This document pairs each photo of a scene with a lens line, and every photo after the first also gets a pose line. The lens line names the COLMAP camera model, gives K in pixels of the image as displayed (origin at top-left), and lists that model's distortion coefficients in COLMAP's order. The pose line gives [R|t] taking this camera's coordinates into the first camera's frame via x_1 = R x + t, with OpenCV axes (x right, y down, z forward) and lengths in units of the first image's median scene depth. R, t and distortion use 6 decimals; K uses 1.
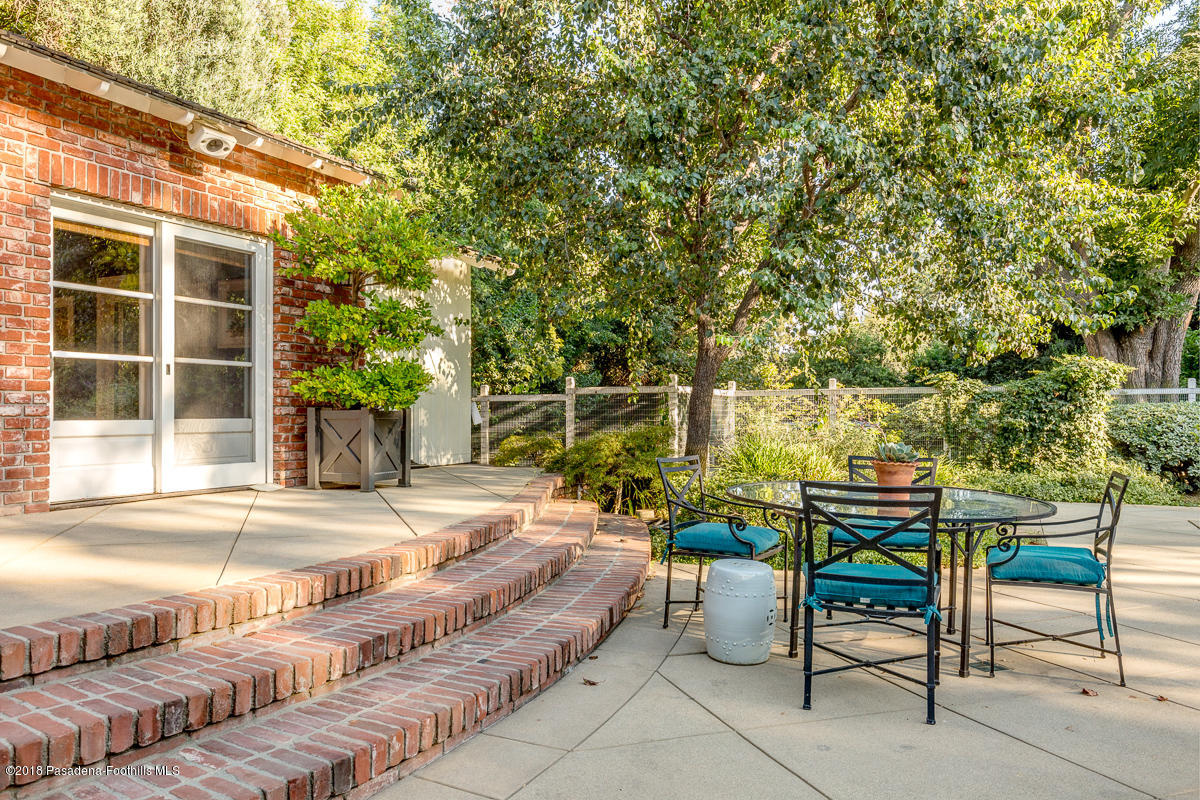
lens RADIAL K [[873.8, 0, 600.0], [0, 873.8, 400.0], [0, 0, 1]] dist [0.003500, 0.002027]
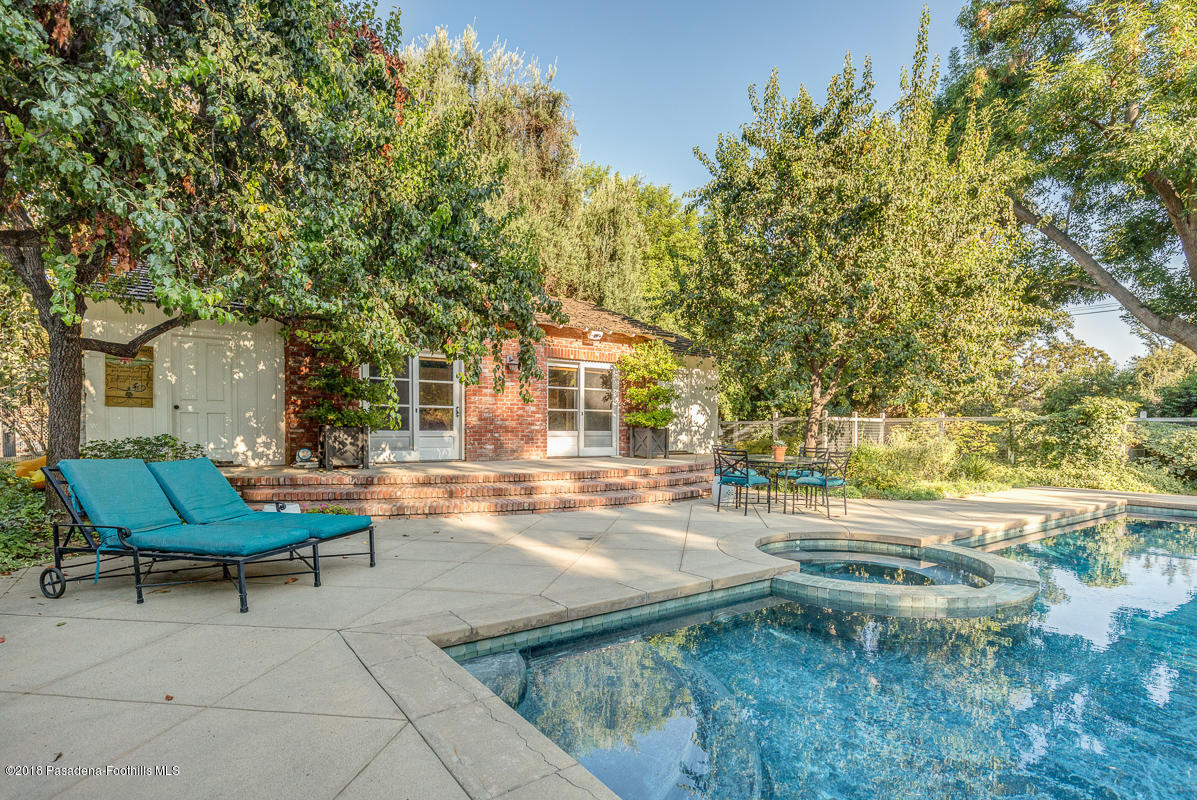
lens RADIAL K [[603.7, 0, 598.7], [0, 603.7, 423.4], [0, 0, 1]] dist [-0.000342, -0.000040]
pose [[0.880155, 0.004953, -0.474661, 0.452898], [-0.002586, 0.999981, 0.005641, -0.012409], [0.474680, -0.003737, 0.880151, -0.660235]]
